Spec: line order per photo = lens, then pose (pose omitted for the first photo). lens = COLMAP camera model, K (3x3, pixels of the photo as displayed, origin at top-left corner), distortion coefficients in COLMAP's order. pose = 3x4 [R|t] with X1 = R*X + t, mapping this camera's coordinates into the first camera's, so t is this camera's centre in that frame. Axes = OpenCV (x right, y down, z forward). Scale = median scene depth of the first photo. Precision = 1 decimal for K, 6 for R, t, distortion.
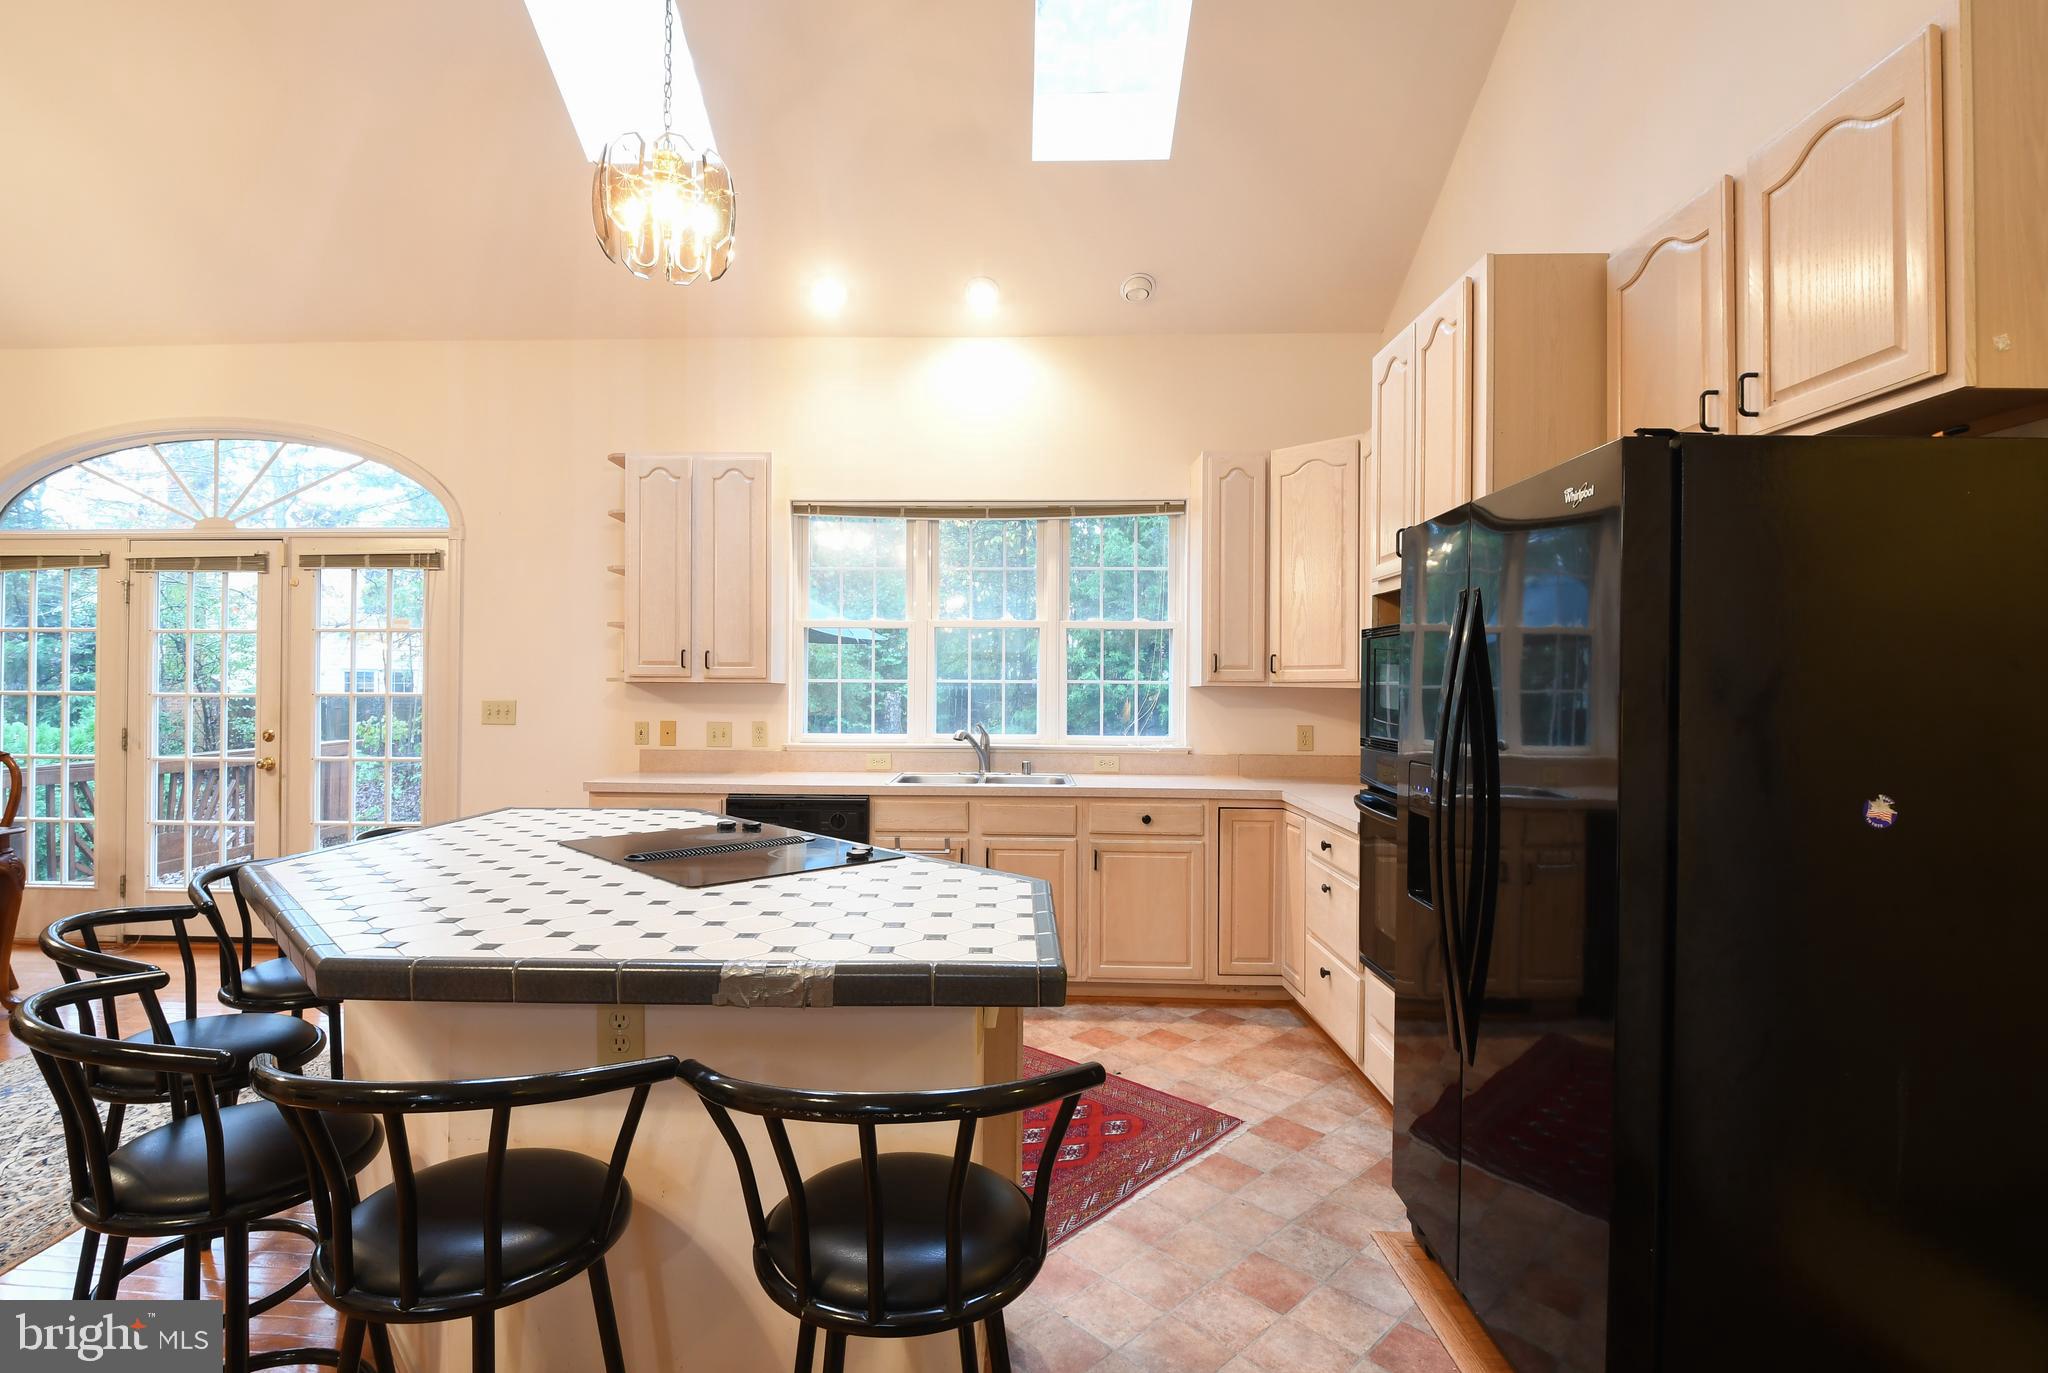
lens RADIAL K [[963.2, 0, 982.0], [0, 963.2, 703.2], [0, 0, 1]] dist [0.000263, -0.000411]
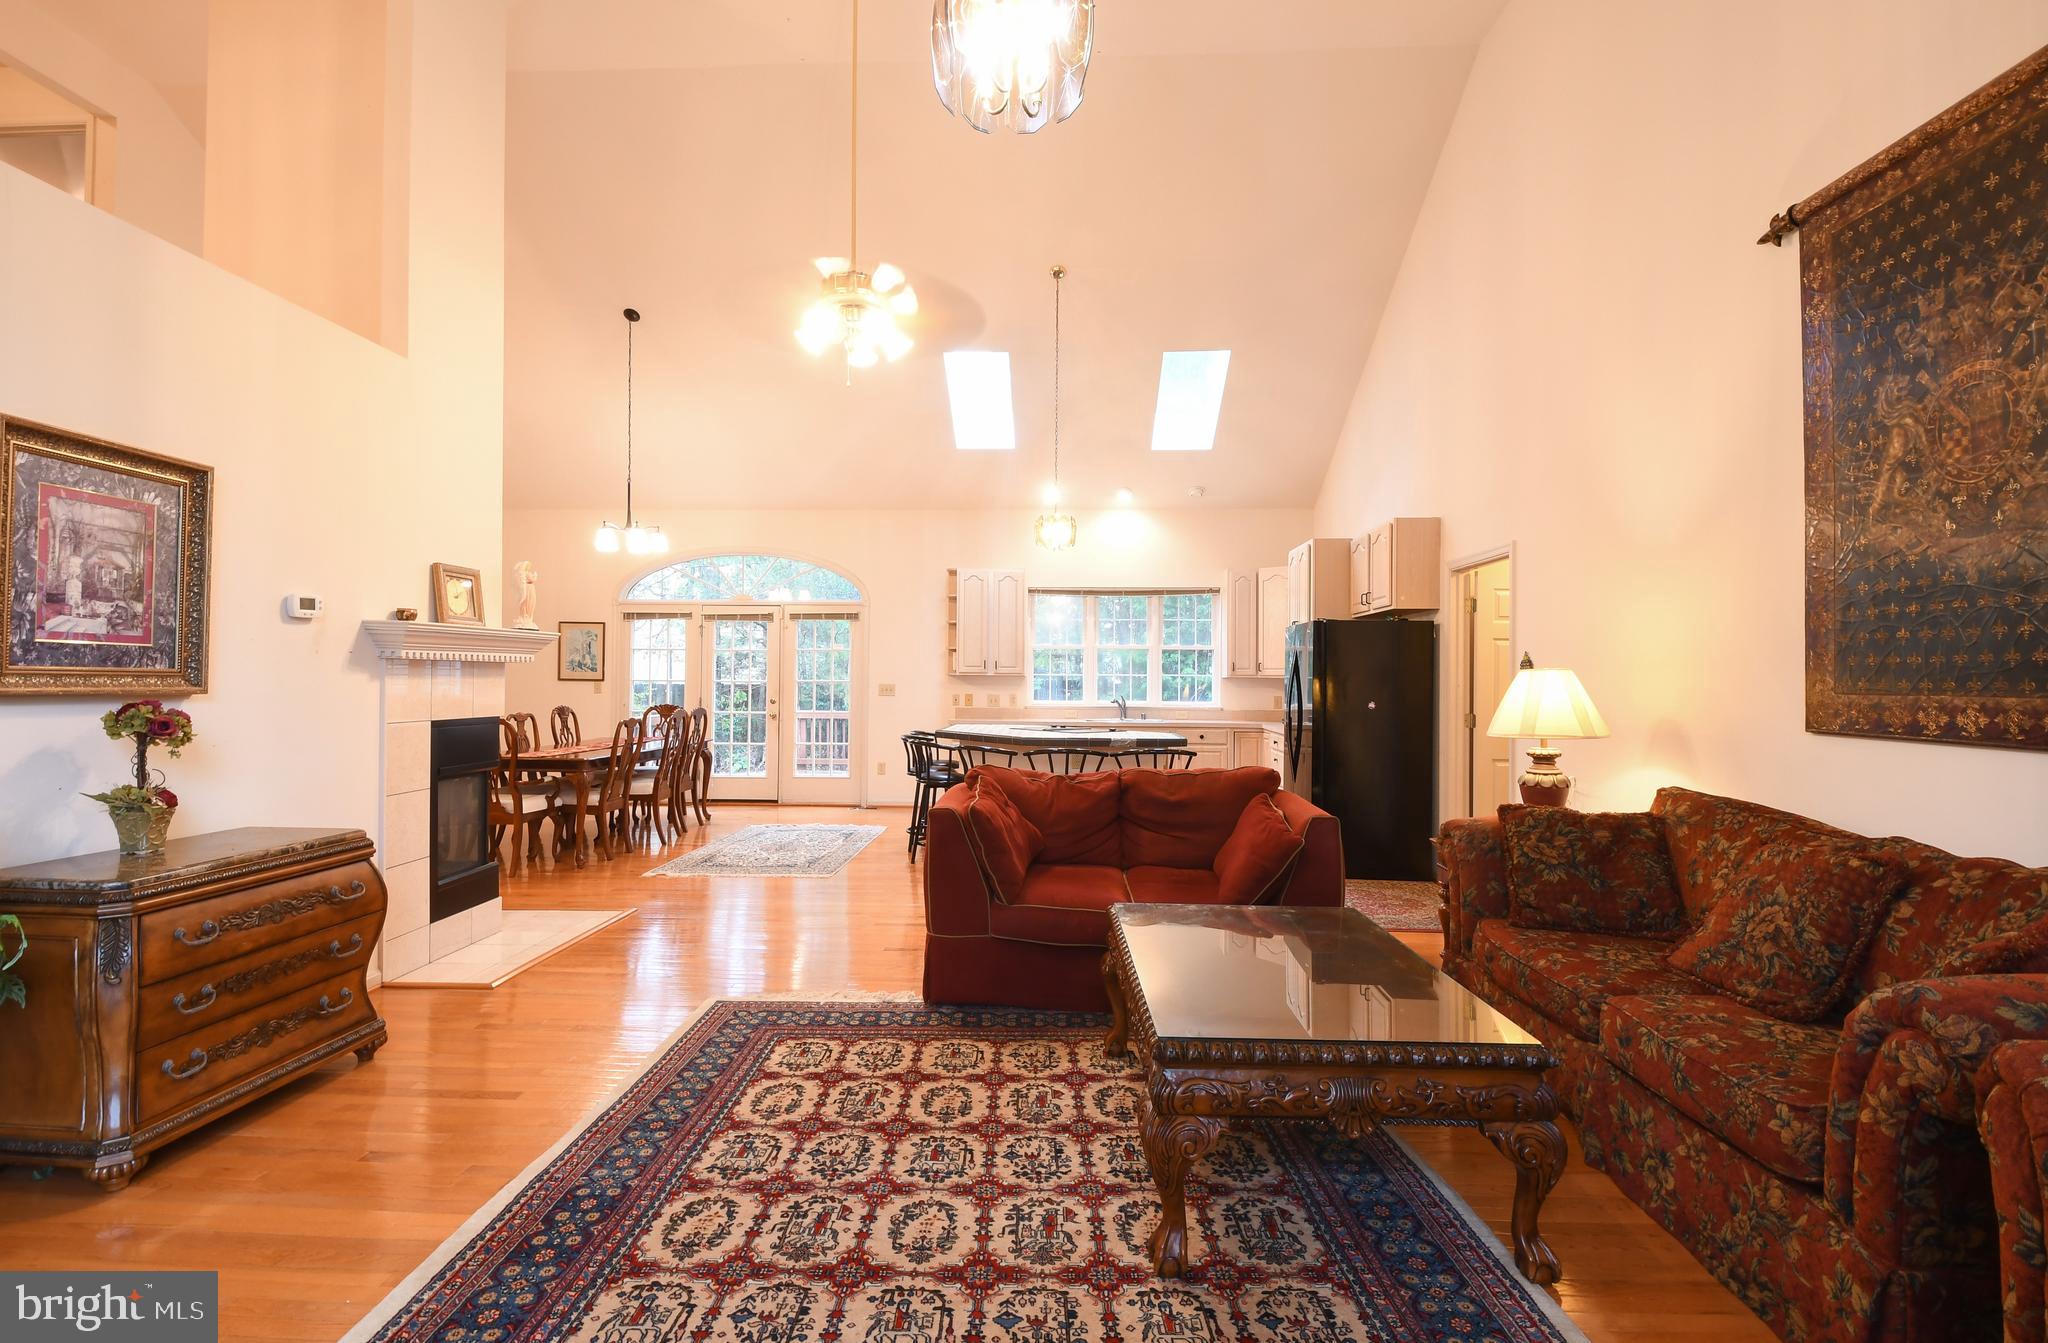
lens RADIAL K [[953.8, 0, 1034.0], [0, 953.8, 676.8], [0, 0, 1]] dist [0.011174, -0.012775]
pose [[0.999990, 0.000085, 0.004547, -0.198895], [0.000002, 0.999817, -0.019111, 0.020316], [-0.004548, 0.019111, 0.999807, -1.057433]]
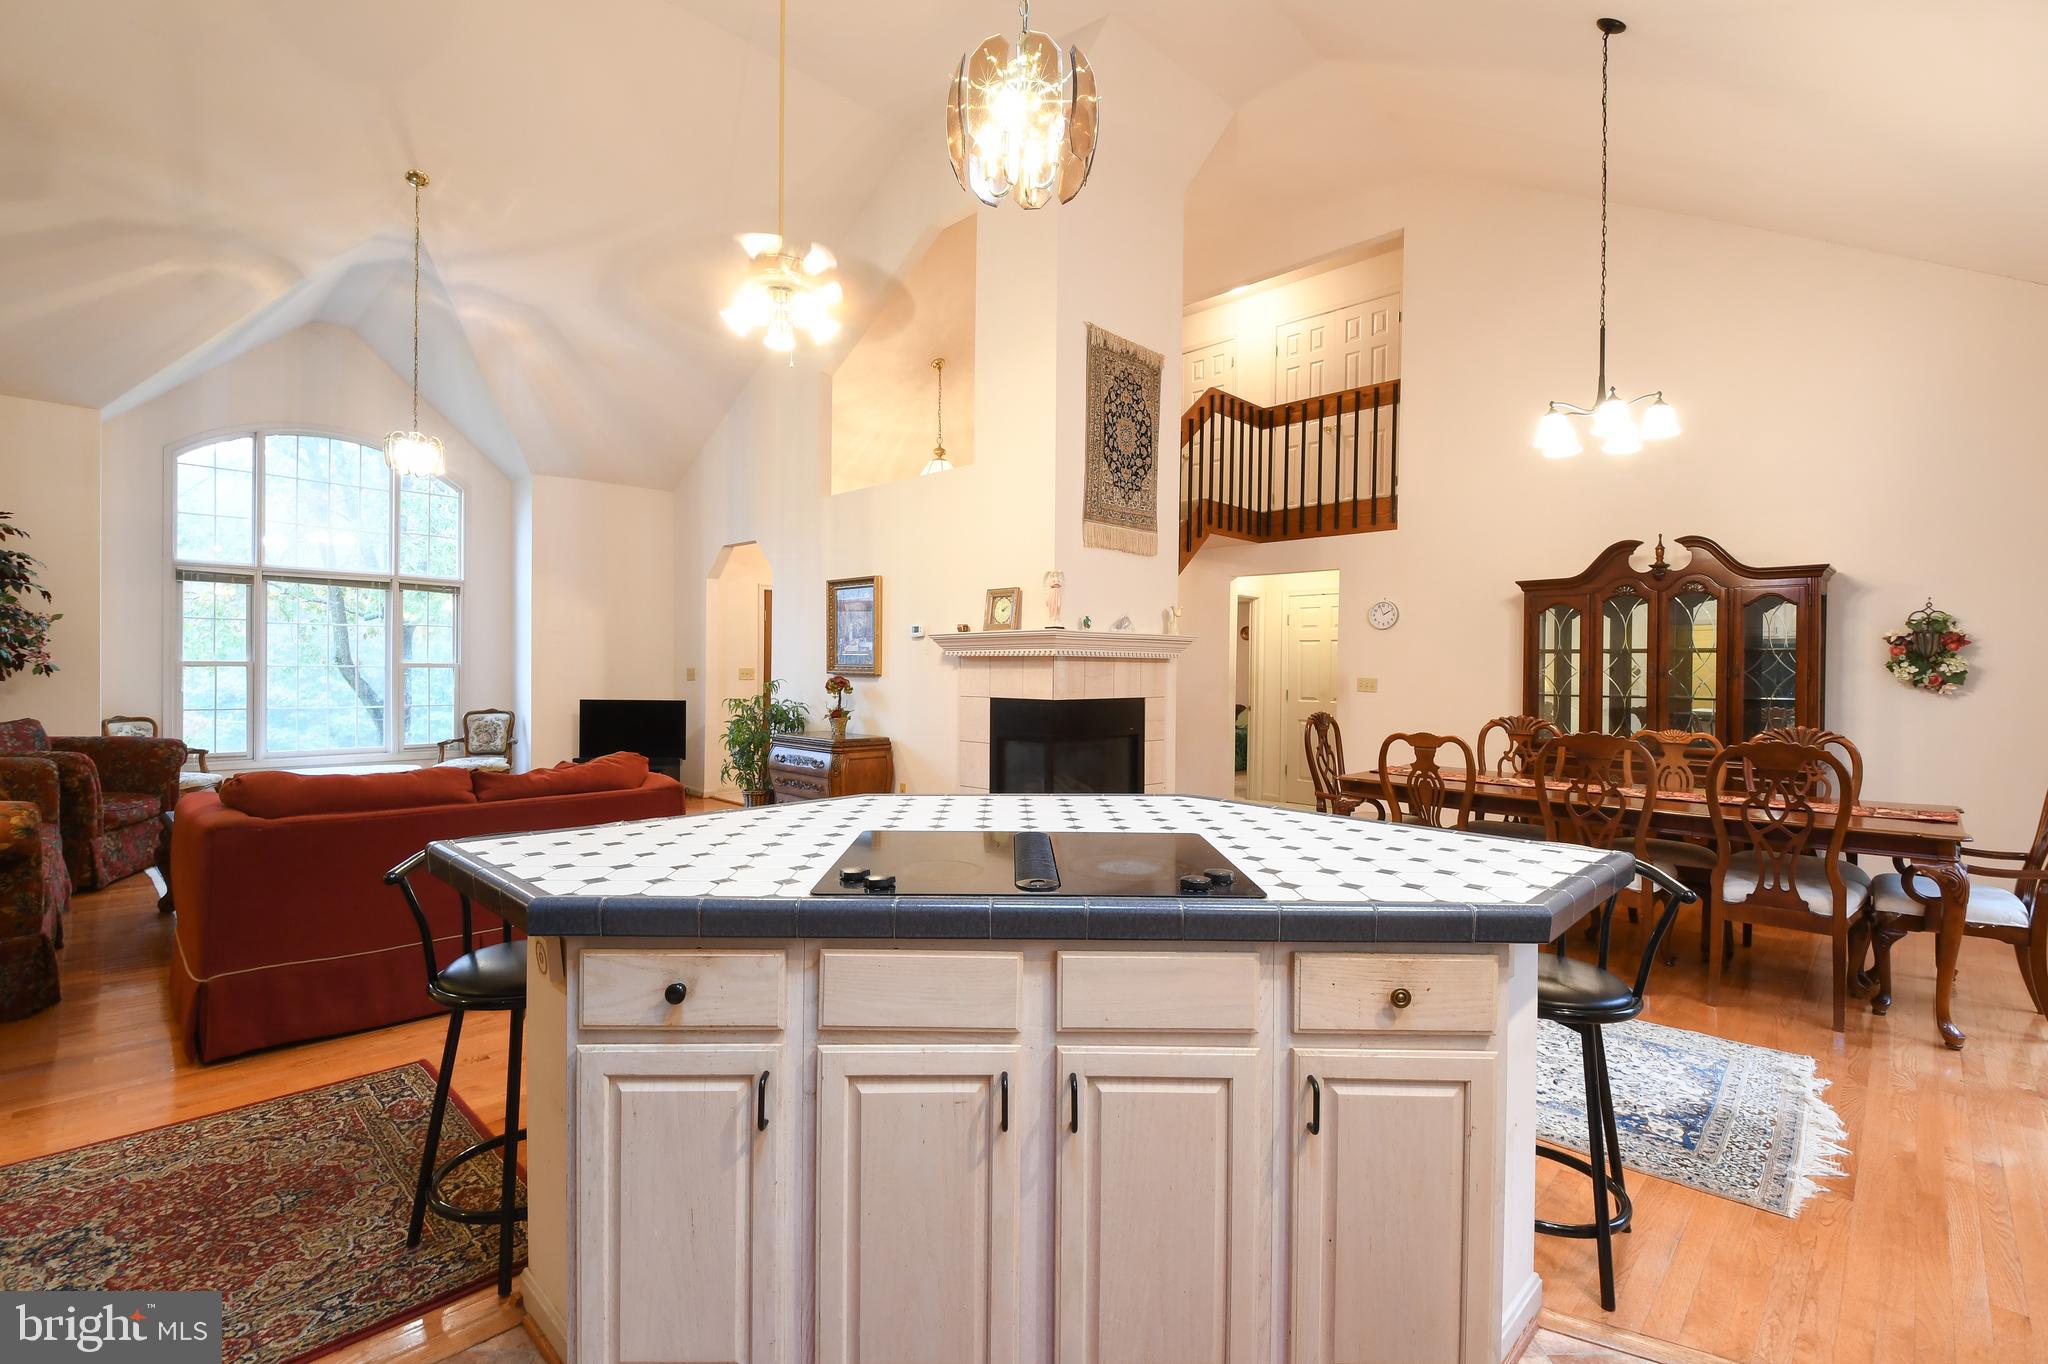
lens RADIAL K [[953.8, 0, 1045.5], [0, 953.8, 678.8], [0, 0, 1]] dist [0.011174, -0.012775]
pose [[-0.671156, -0.004867, -0.741300, 0.176084], [-0.024563, 0.999575, 0.015677, -0.004603], [0.740909, 0.028730, -0.670991, 0.844707]]
